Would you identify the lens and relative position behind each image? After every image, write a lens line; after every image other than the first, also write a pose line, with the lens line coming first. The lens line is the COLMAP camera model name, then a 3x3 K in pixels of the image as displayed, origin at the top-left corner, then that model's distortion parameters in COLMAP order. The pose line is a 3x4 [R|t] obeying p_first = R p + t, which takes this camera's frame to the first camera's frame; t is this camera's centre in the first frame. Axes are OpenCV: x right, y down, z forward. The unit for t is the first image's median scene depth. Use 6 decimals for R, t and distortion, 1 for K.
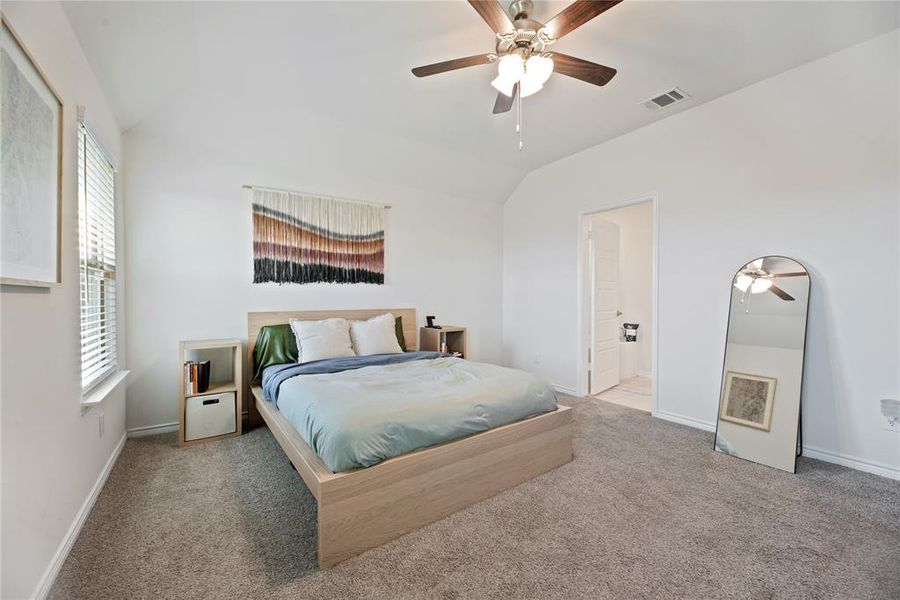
lens RADIAL K [[365.1, 0, 457.0], [0, 365.1, 301.8], [0, 0, 1]] dist [0.006985, -0.000856]
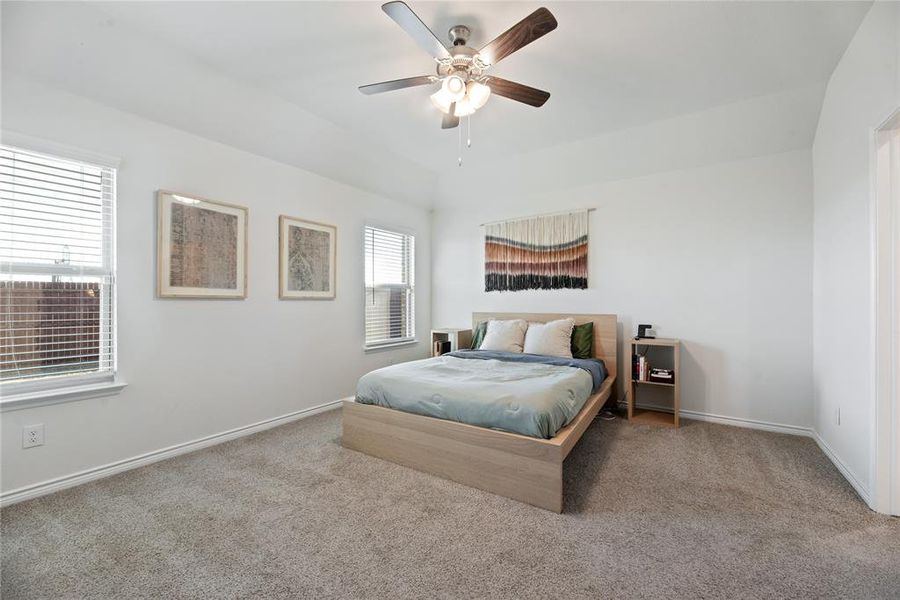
lens RADIAL K [[365.1, 0, 452.5], [0, 365.1, 298.6], [0, 0, 1]] dist [0.006985, -0.000856]
pose [[0.365744, -0.004901, -0.930703, 0.660185], [-0.011437, 0.999887, -0.009759, -0.009130], [0.930645, 0.014214, 0.365646, 0.340365]]
